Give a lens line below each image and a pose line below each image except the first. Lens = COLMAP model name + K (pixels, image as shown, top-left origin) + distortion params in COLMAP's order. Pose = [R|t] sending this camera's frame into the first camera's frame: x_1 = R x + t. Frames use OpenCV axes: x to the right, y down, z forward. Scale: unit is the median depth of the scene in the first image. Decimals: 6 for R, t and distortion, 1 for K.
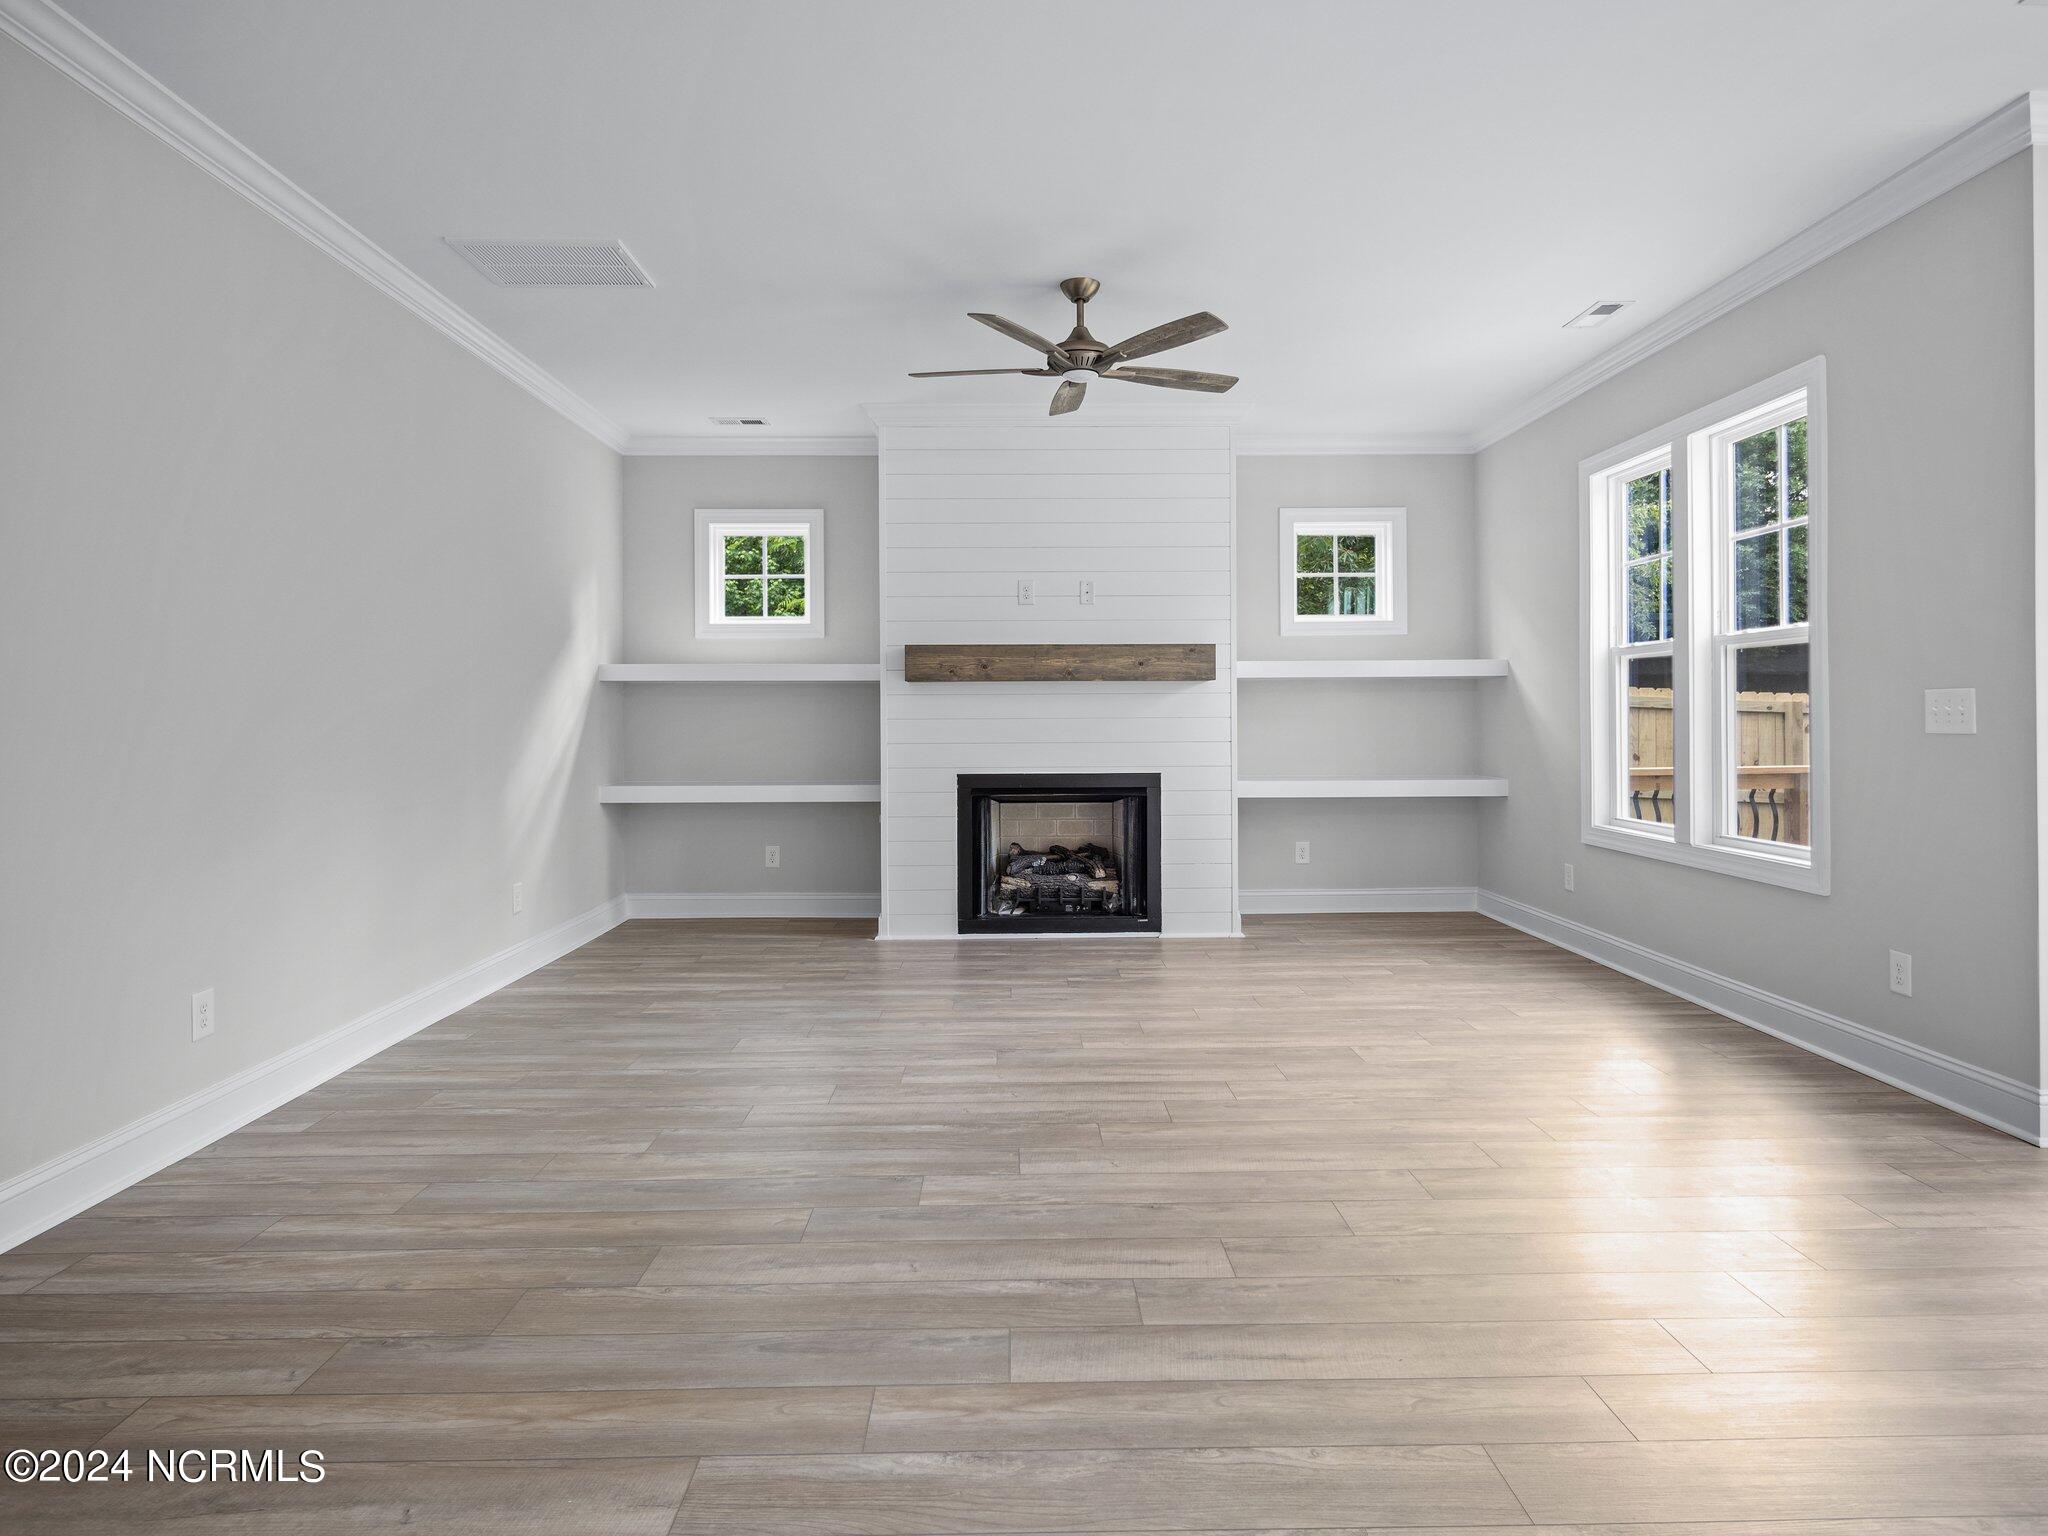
lens RADIAL K [[1162.2, 0, 1029.3], [0, 1162.2, 709.3], [0, 0, 1]] dist [0.001941, 0.001353]
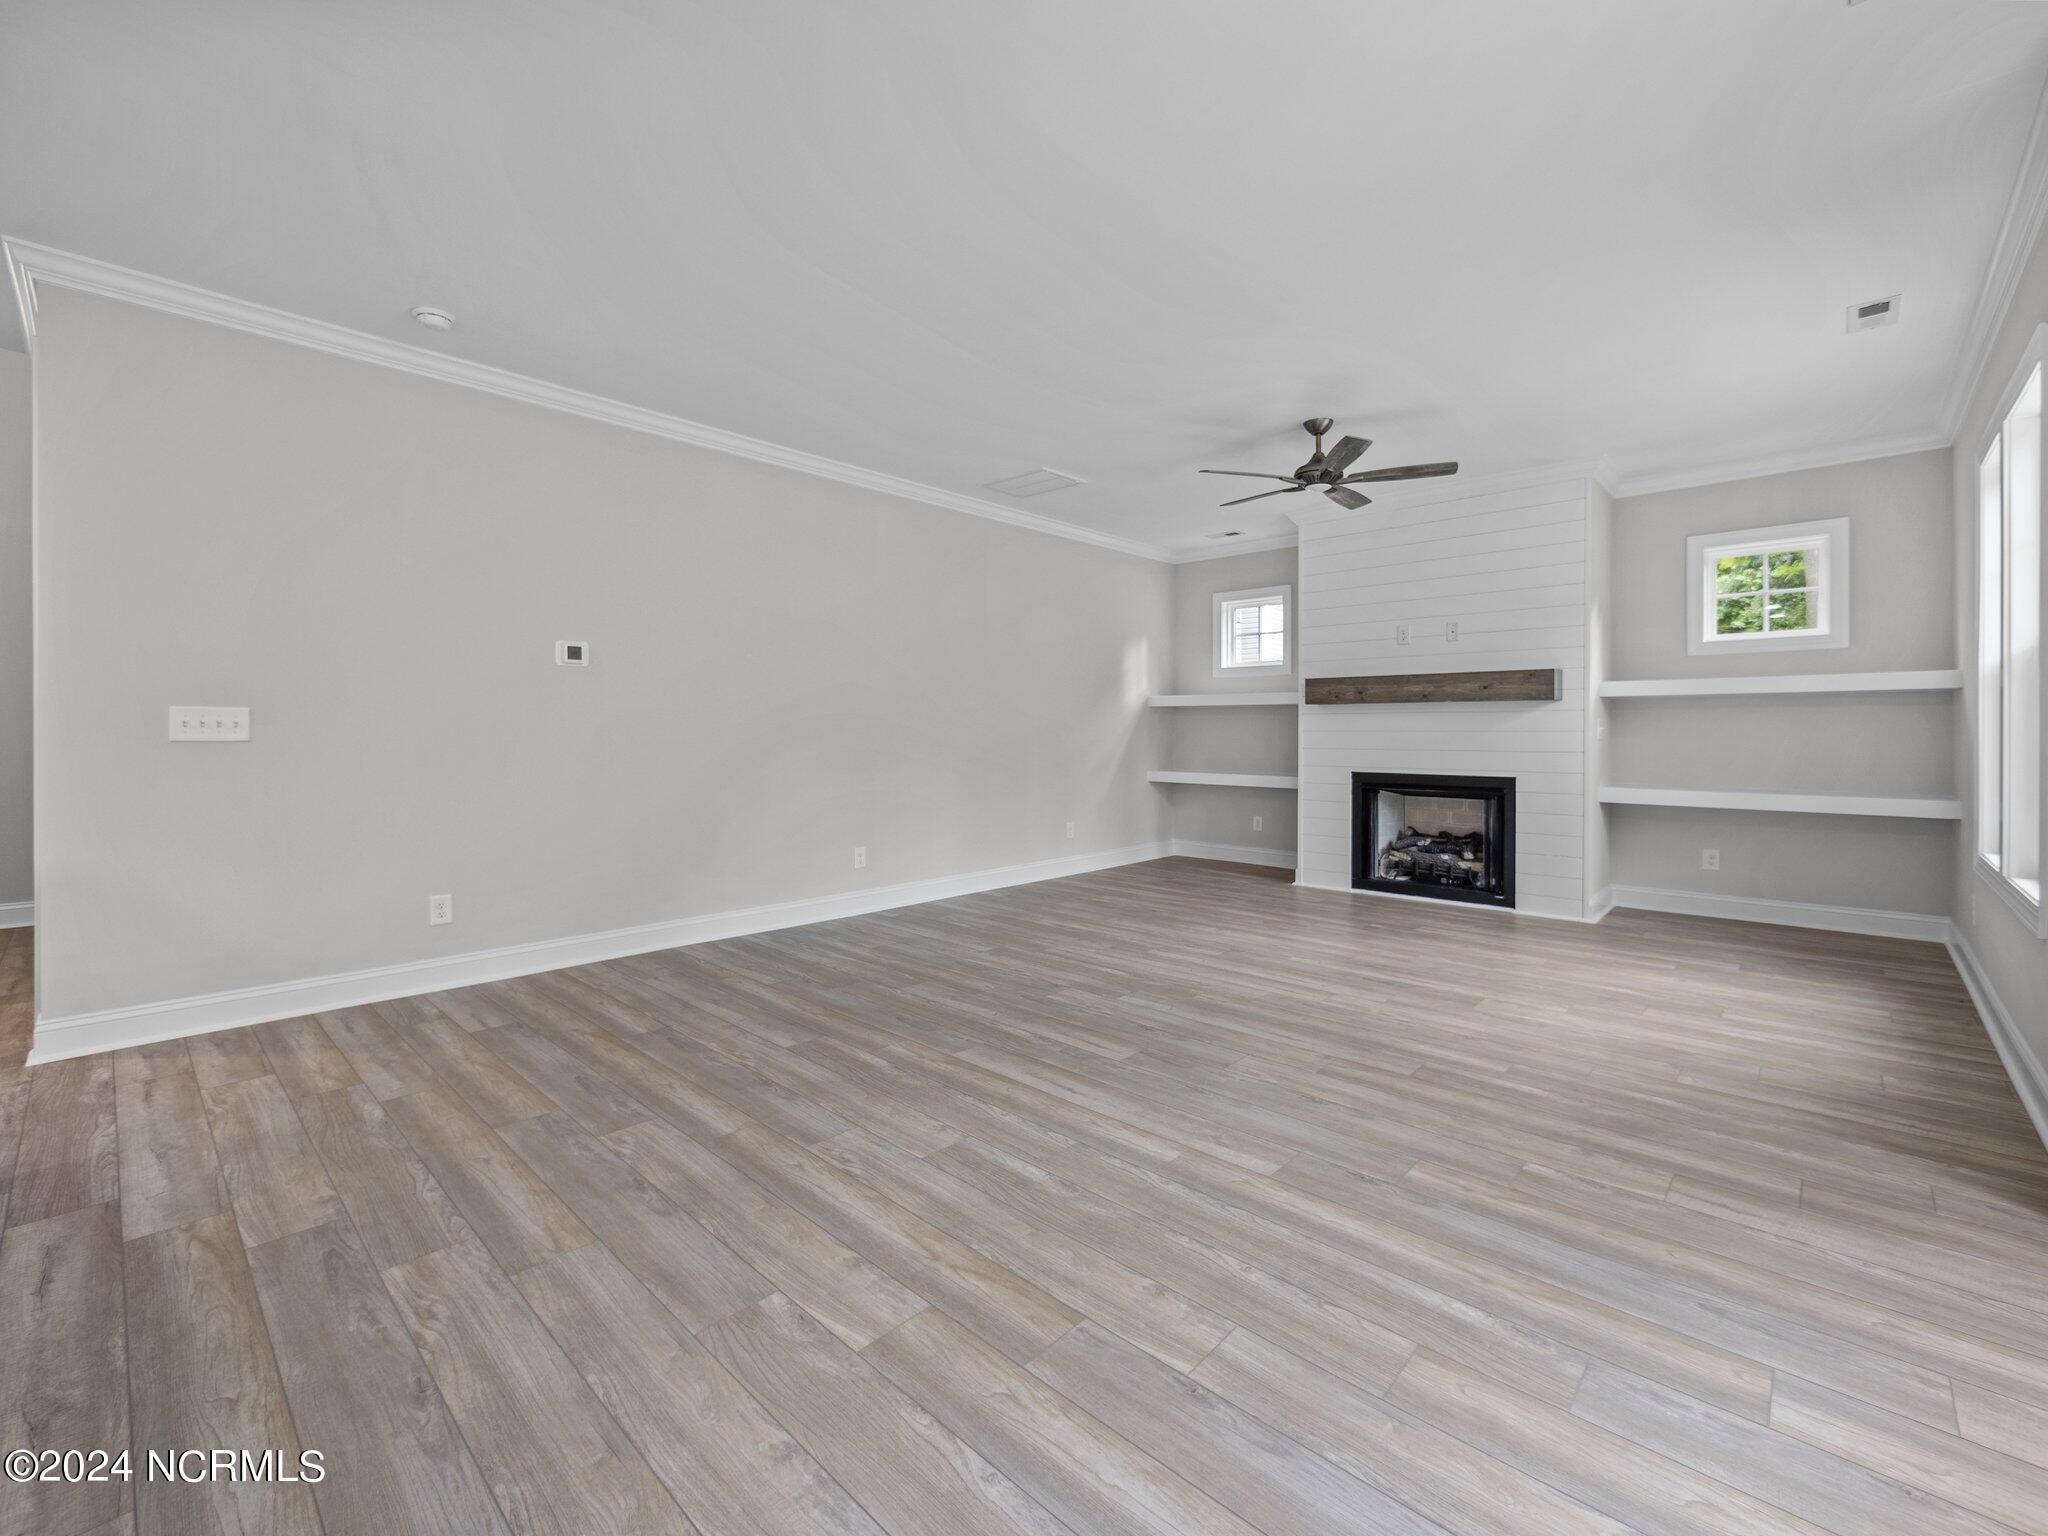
lens RADIAL K [[874.0, 0, 1026.7], [0, 874.0, 728.8], [0, 0, 1]] dist [-0.004617, -0.000016]
pose [[0.716721, 0.005438, -0.697339, 0.517816], [0.000514, 0.999965, 0.008327, -0.004255], [0.697360, -0.006327, 0.716693, -0.002894]]
